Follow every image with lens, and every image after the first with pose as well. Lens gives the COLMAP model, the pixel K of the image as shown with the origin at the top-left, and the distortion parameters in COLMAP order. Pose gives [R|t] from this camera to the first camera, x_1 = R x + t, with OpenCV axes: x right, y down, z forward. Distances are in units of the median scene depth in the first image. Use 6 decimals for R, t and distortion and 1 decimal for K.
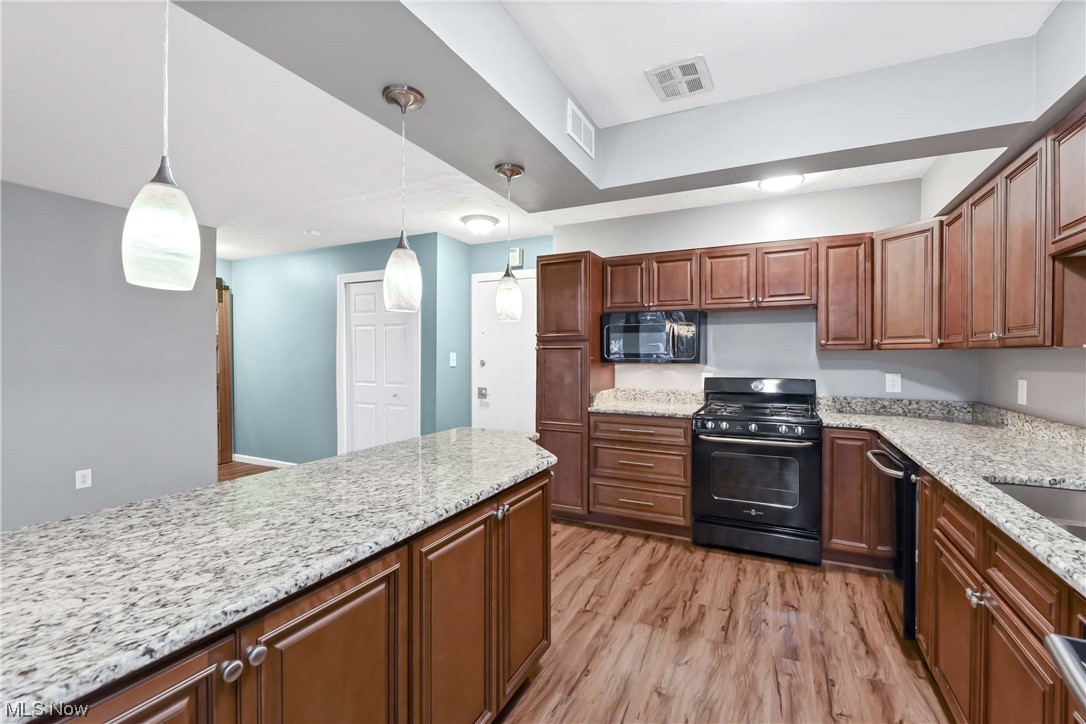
lens RADIAL K [[463.4, 0, 533.7], [0, 463.4, 358.7], [0, 0, 1]] dist [0.000150, -0.000389]
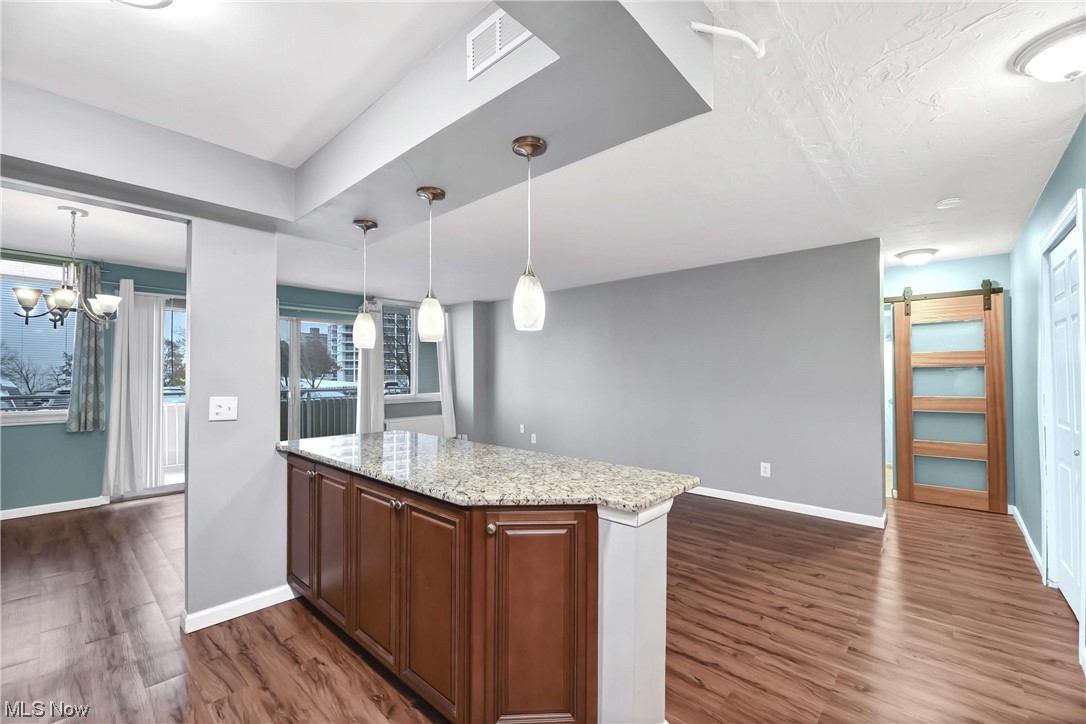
lens RADIAL K [[440.3, 0, 551.9], [0, 440.3, 367.8], [0, 0, 1]] dist [-0.000065, 0.000037]
pose [[-0.265285, -0.018883, -0.963985, 0.474537], [-0.013503, 0.999783, -0.015869, -0.000182], [0.964075, 0.008807, -0.265482, 0.832715]]
